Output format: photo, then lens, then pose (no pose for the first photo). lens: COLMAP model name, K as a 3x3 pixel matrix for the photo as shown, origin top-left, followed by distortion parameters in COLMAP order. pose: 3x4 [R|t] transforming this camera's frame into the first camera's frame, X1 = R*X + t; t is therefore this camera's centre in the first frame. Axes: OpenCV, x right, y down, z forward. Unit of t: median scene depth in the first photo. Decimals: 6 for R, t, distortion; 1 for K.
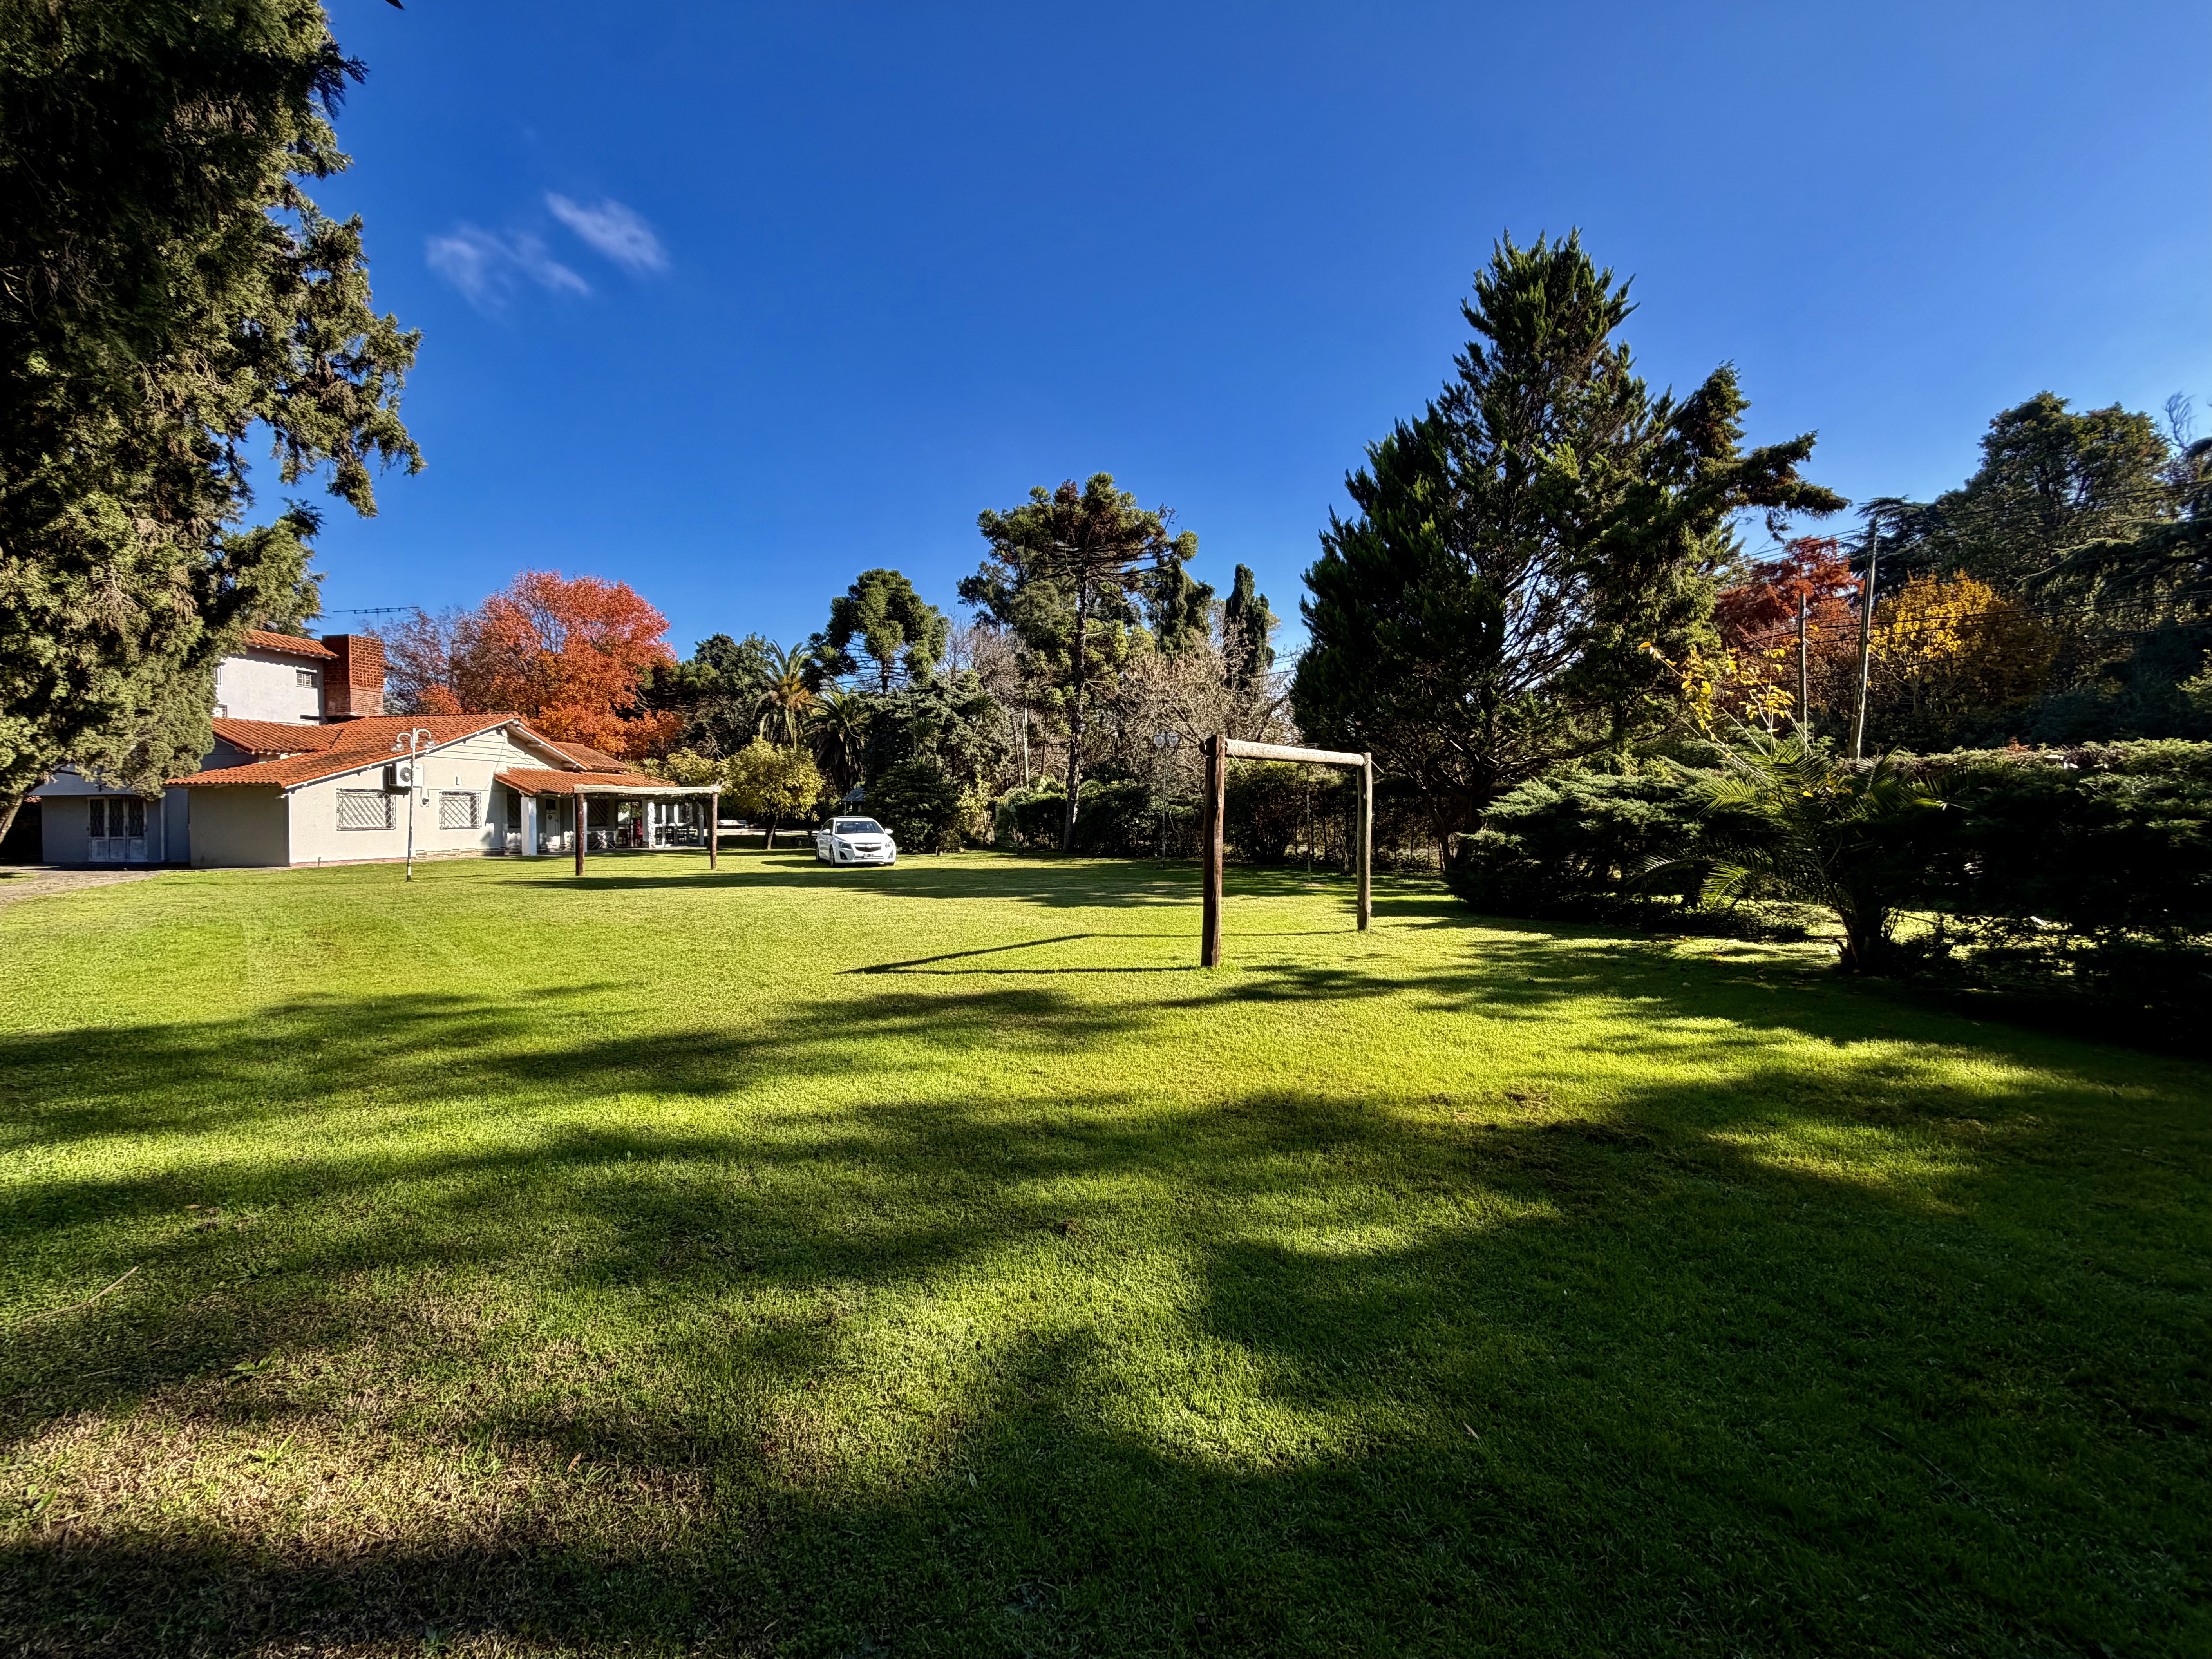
lens RADIAL K [[894.7, 0, 1106.0], [0, 894.7, 829.5], [0, 0, 1]] dist [0.000092, 0.000110]
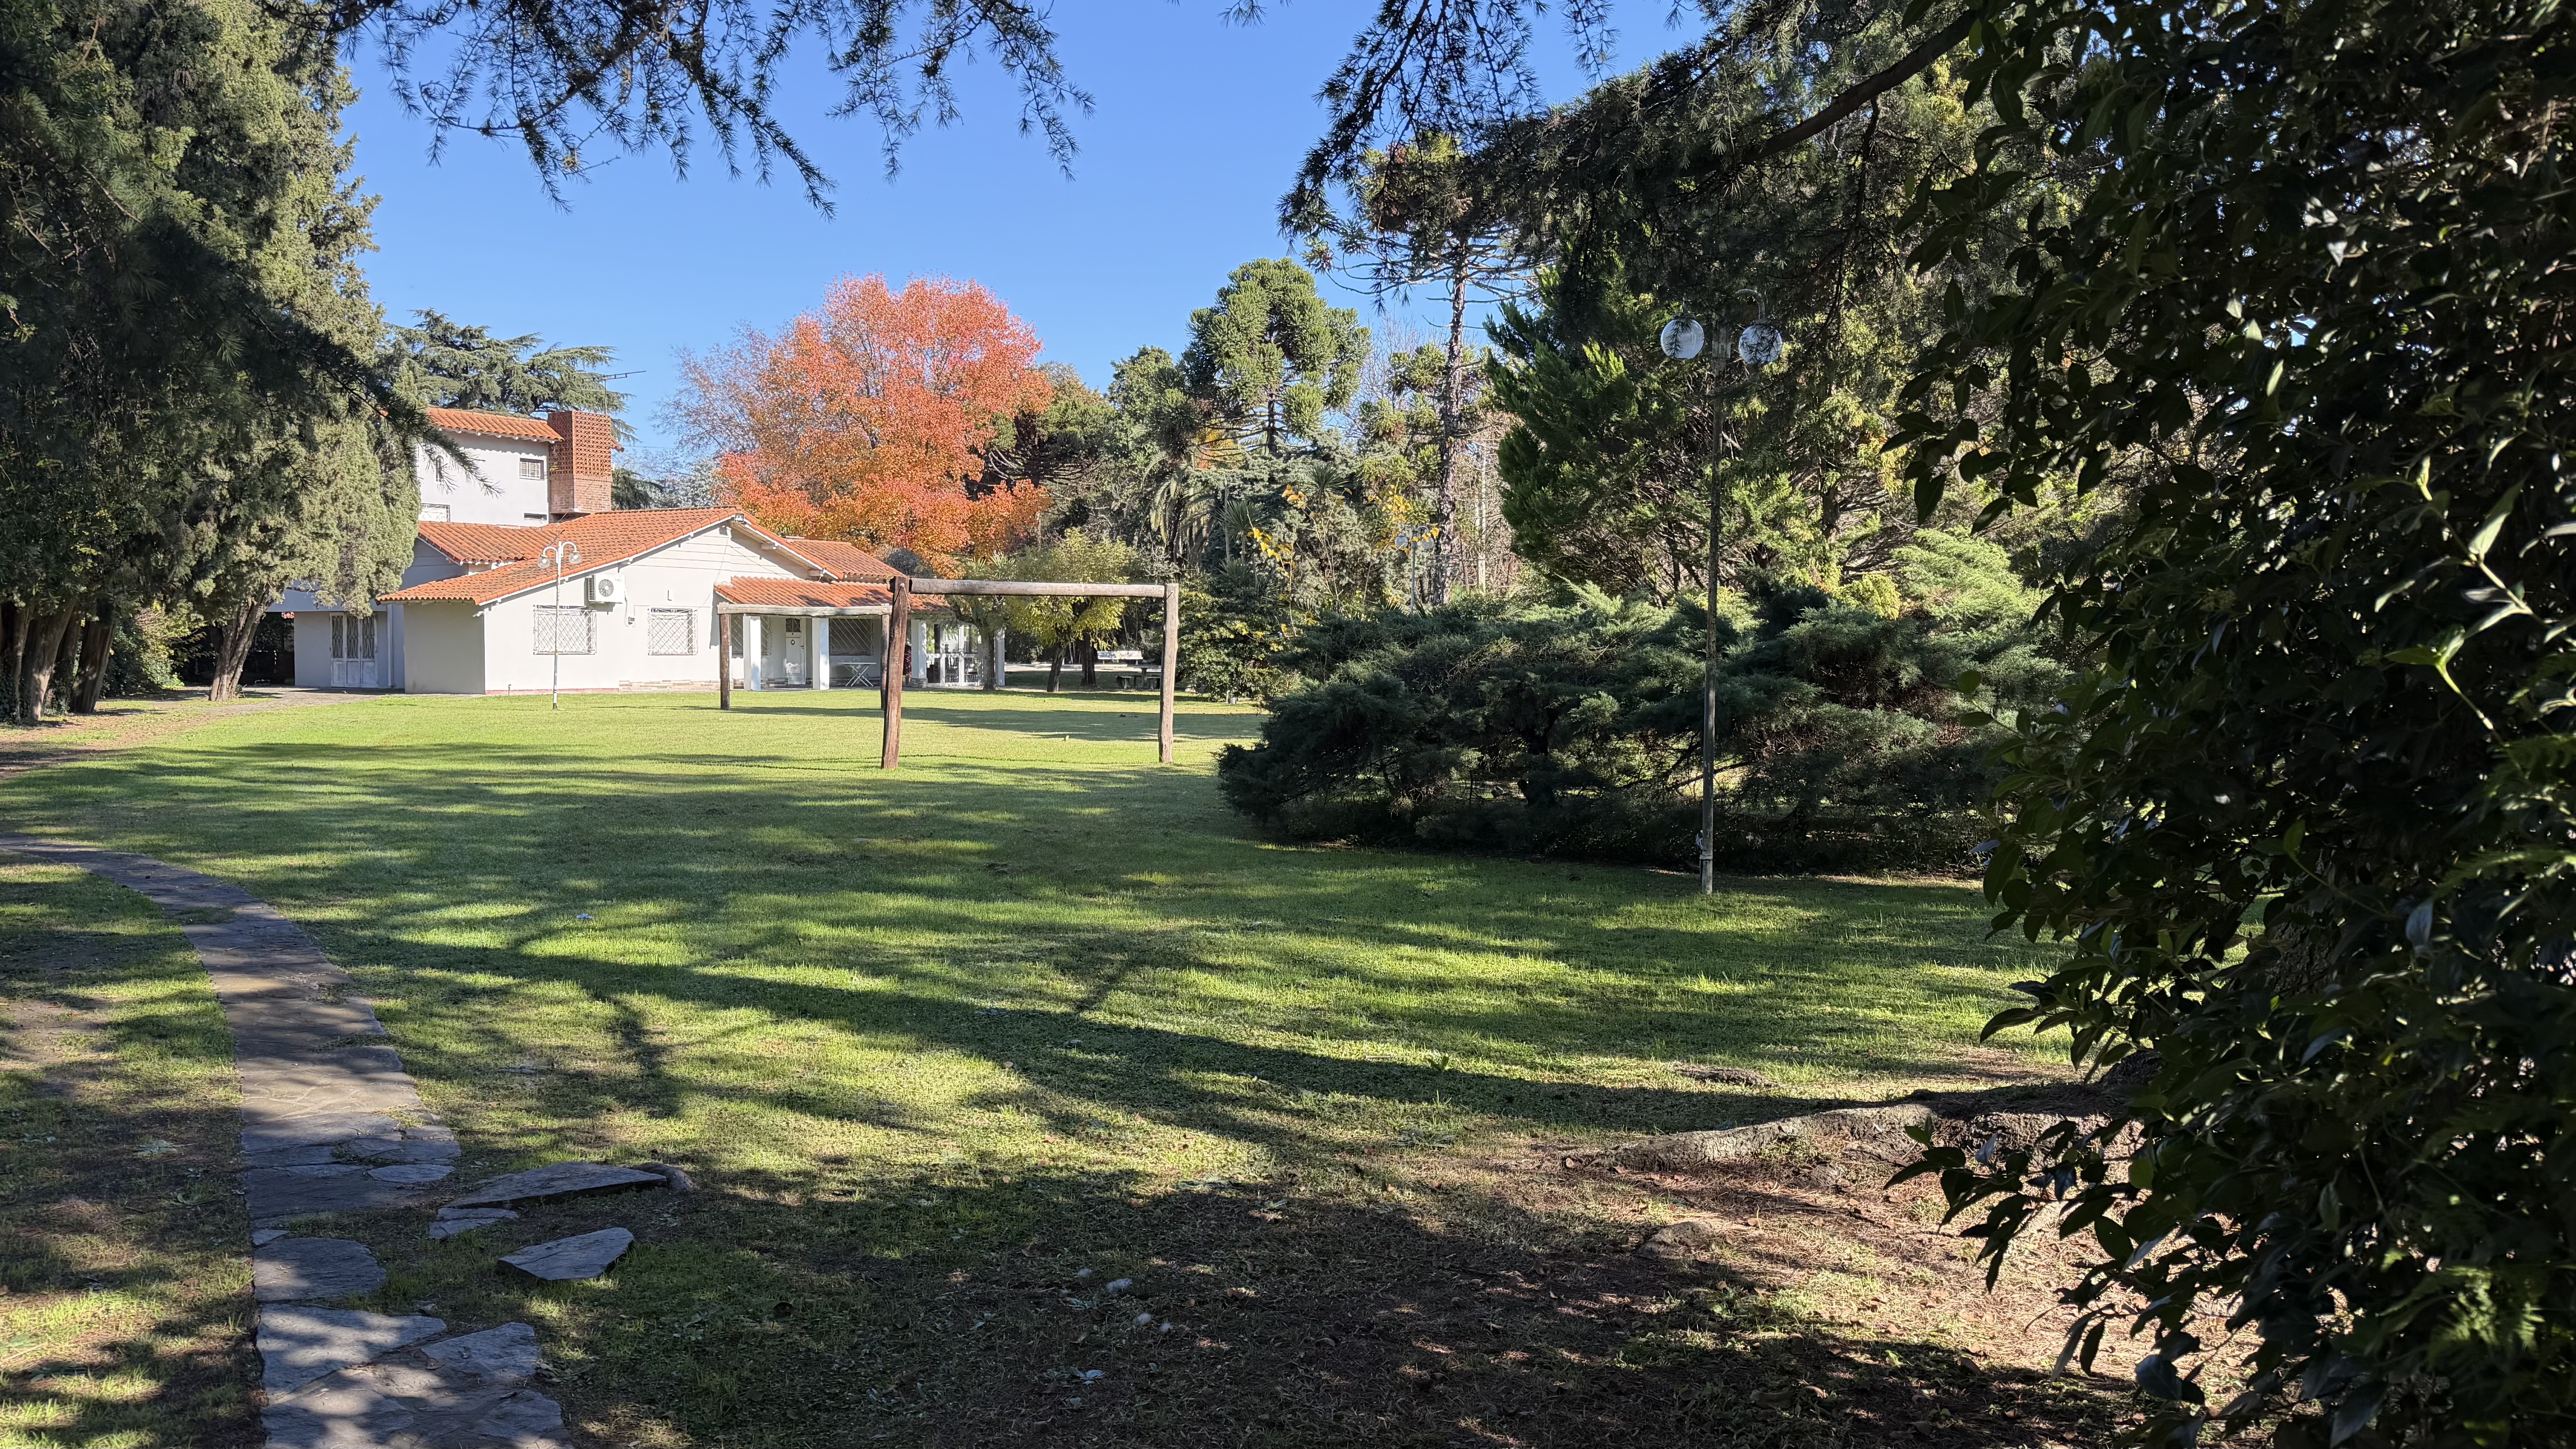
lens RADIAL K [[1741.1, 0, 1288.0], [0, 1741.1, 724.5], [0, 0, 1]] dist [-0.001625, -0.001170]
pose [[0.928276, 0.030142, -0.370669, 0.335863], [-0.020724, 0.999354, 0.029366, 0.003476], [0.371315, -0.019578, 0.928301, -0.214404]]
